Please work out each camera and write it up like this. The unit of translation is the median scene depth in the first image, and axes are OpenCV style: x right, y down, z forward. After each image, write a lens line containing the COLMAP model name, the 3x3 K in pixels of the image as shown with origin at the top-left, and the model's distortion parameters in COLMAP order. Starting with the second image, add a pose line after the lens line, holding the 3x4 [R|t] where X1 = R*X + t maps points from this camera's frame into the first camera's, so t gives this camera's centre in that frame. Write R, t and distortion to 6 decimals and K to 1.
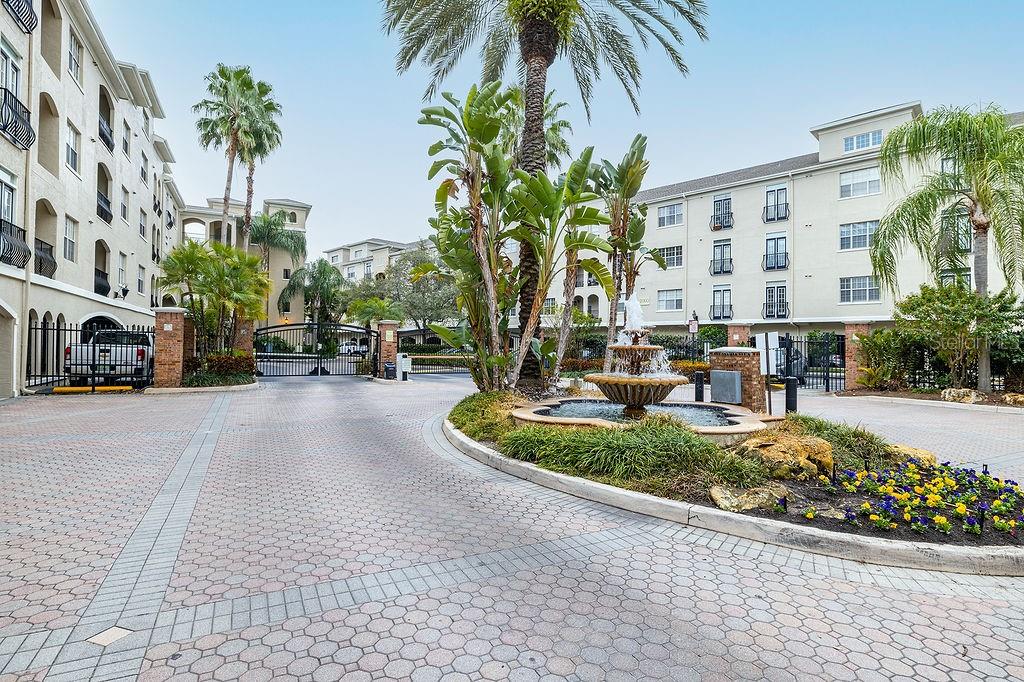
lens RADIAL K [[501.2, 0, 507.1], [0, 501.2, 338.2], [0, 0, 1]] dist [-0.004185, -0.000433]
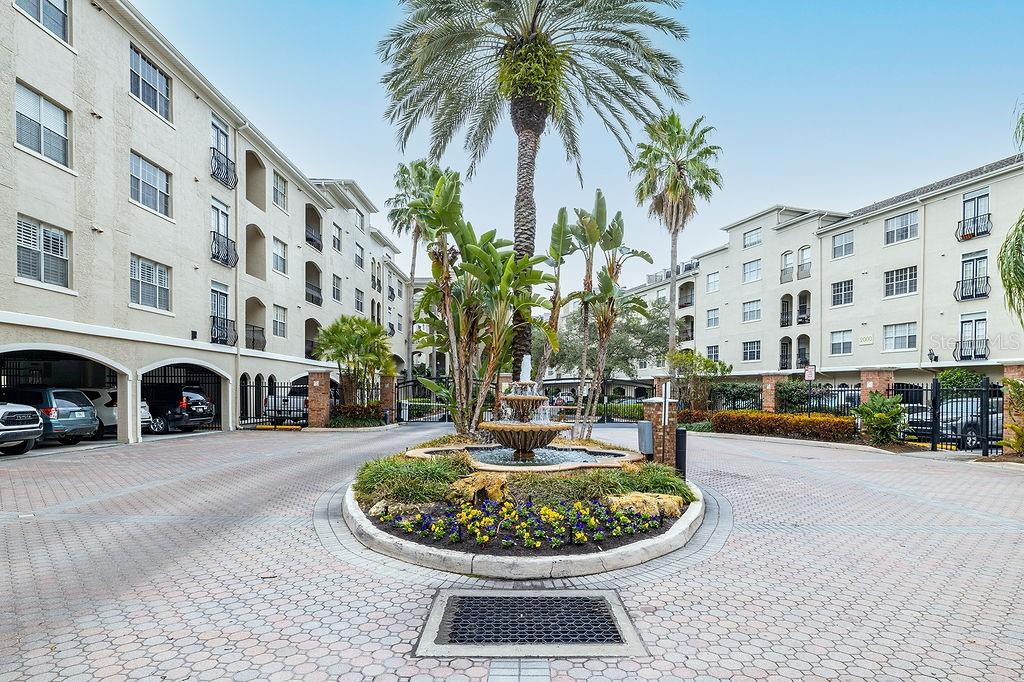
lens RADIAL K [[532.5, 0, 518.3], [0, 532.5, 397.3], [0, 0, 1]] dist [0.000848, -0.000582]
pose [[0.889782, -0.001610, -0.456383, 0.341563], [0.009951, 0.999824, 0.015875, -0.001190], [0.456278, -0.018667, 0.889642, -0.029908]]
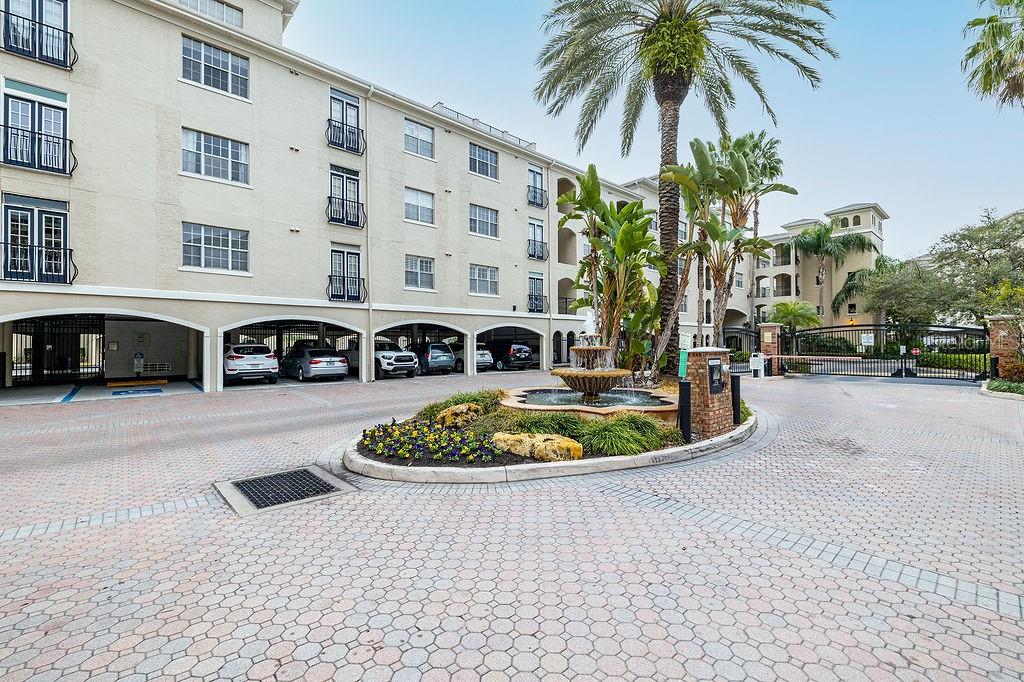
lens RADIAL K [[434.0, 0, 527.5], [0, 434.0, 338.3], [0, 0, 1]] dist [0.003224, 0.000023]
pose [[0.290610, -0.023428, -0.956555, 0.555921], [0.020446, 0.999624, -0.018271, 0.004024], [0.956623, -0.014248, 0.290979, 0.222900]]
